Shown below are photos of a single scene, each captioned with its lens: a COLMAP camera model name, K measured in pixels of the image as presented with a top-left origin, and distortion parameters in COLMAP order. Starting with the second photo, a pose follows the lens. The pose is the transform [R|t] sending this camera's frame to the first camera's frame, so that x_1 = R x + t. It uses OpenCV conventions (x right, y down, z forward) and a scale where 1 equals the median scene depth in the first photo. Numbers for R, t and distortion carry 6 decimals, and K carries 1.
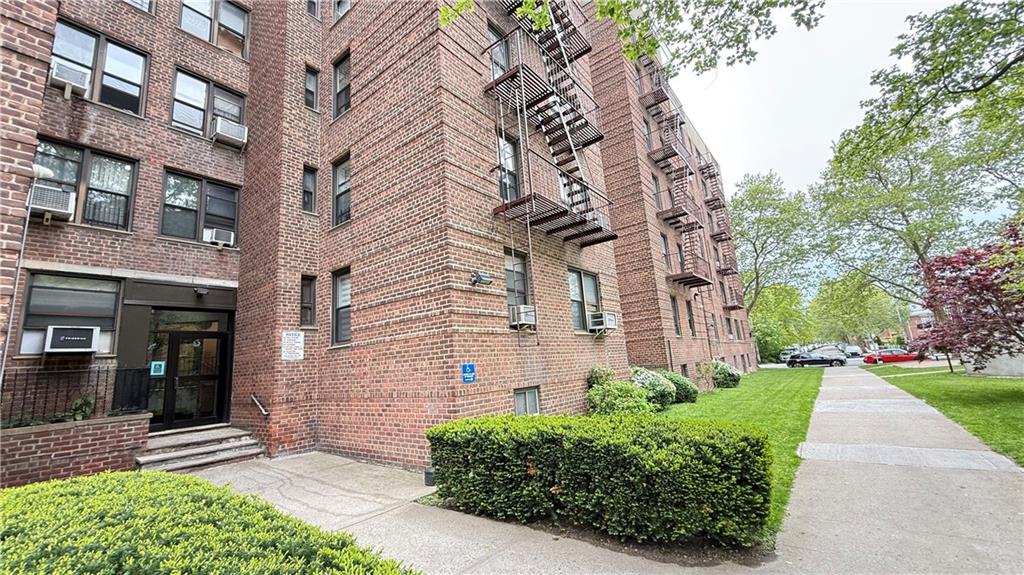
lens RADIAL K [[410.6, 0, 509.4], [0, 410.6, 287.7], [0, 0, 1]] dist [0.011072, -0.000403]
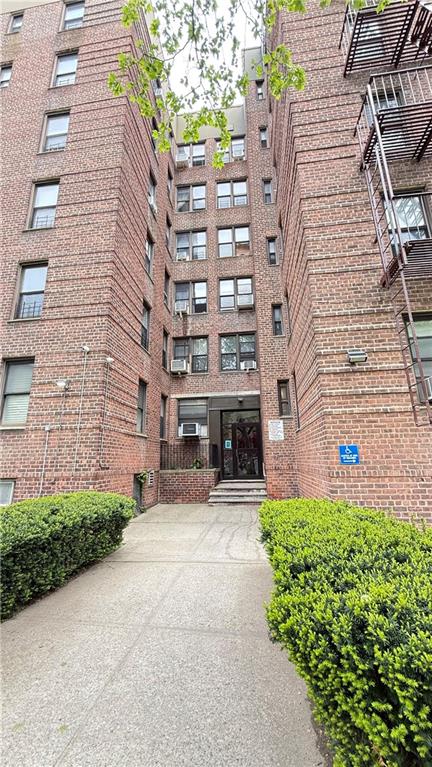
lens RADIAL K [[307.6, 0, 215.0], [0, 307.6, 380.9], [0, 0, 1]] dist [0.011072, -0.000403]
pose [[0.509927, -0.158517, -0.845486, 0.319441], [0.145685, 0.984591, -0.096731, 0.047688], [0.847791, -0.073849, 0.525163, 0.286154]]
